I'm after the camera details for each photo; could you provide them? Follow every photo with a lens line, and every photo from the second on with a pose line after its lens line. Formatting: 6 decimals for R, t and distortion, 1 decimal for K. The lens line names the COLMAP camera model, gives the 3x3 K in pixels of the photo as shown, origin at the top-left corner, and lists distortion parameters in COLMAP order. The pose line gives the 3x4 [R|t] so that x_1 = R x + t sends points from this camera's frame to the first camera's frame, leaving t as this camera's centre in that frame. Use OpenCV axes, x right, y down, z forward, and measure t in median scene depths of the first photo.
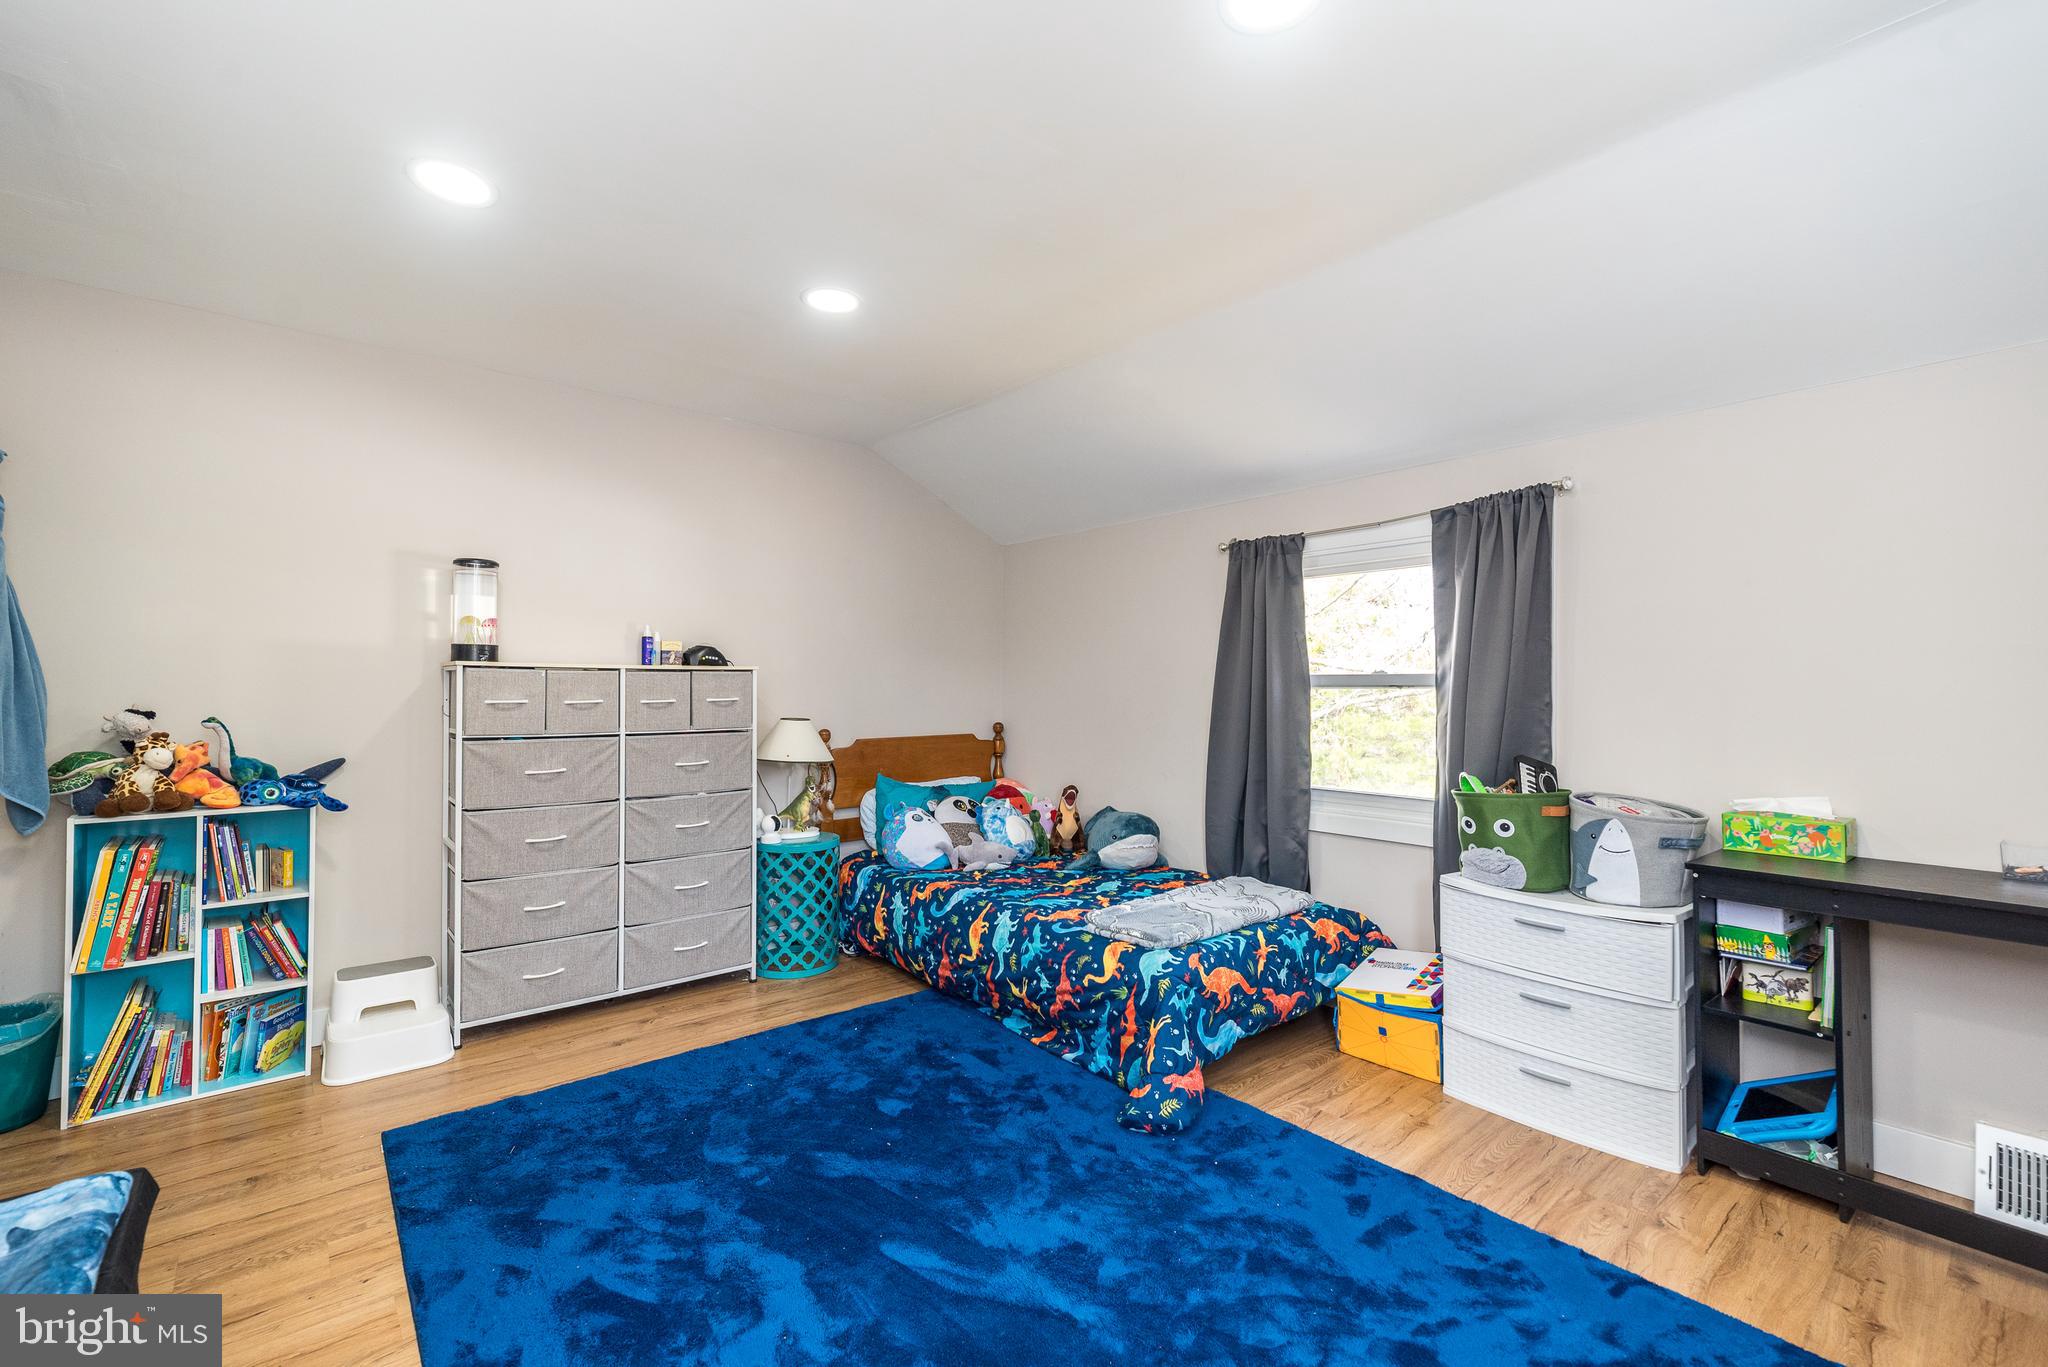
lens RADIAL K [[886.2, 0, 1018.3], [0, 886.2, 684.0], [0, 0, 1]] dist [0.005651, 0.000224]
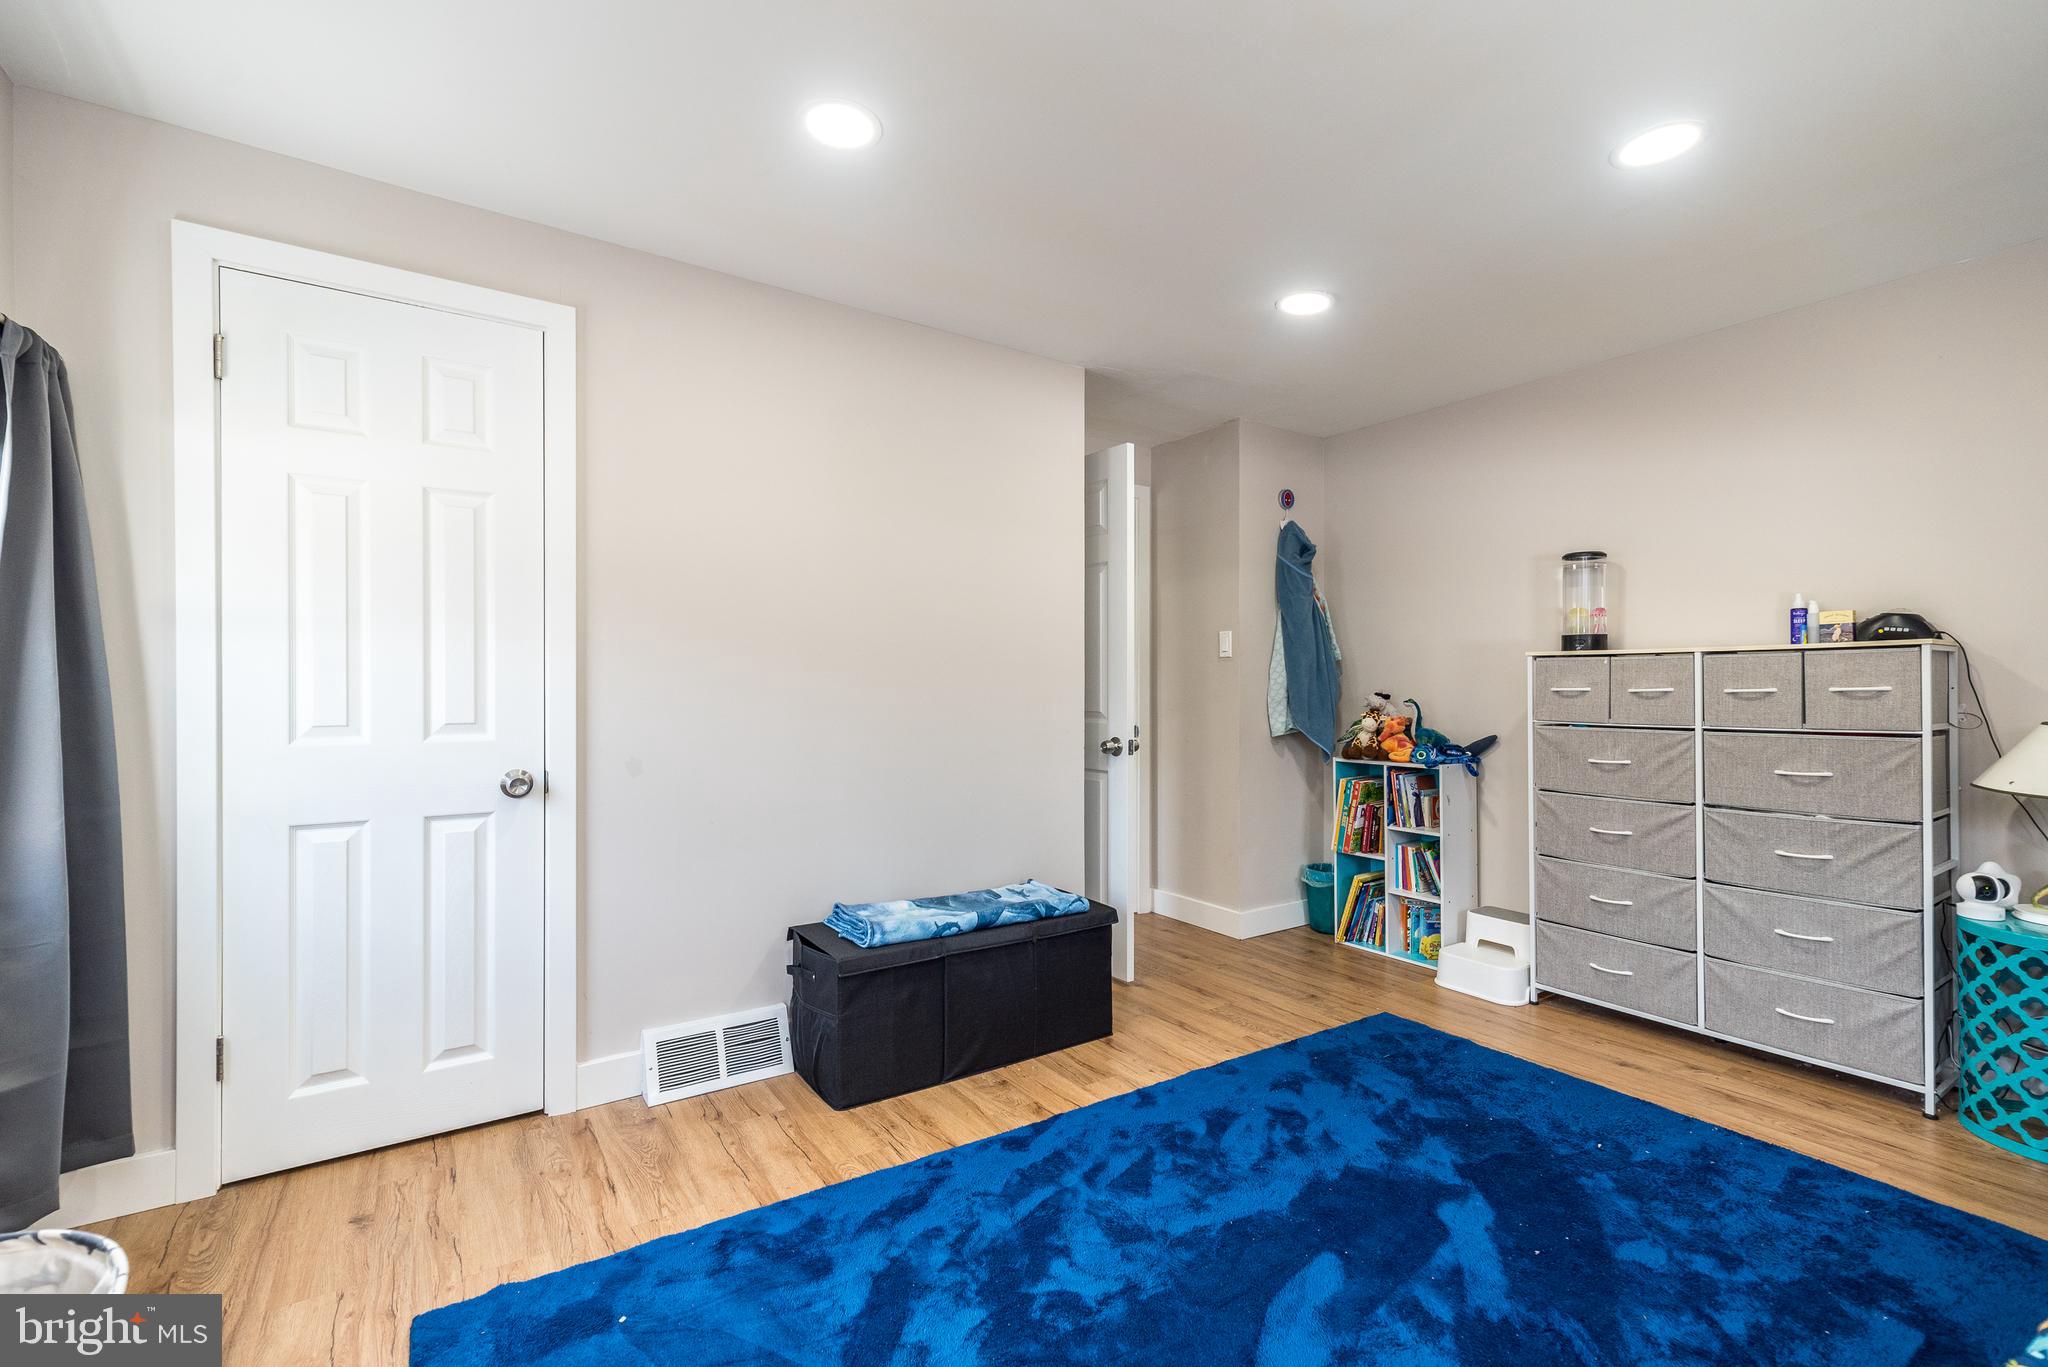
lens RADIAL K [[886.2, 0, 1018.3], [0, 886.2, 684.0], [0, 0, 1]] dist [0.005651, 0.000224]
pose [[-0.116844, -0.001253, -0.993150, 0.510424], [0.011946, 0.999925, -0.002667, 0.008422], [0.993078, -0.012176, -0.116820, 0.474348]]
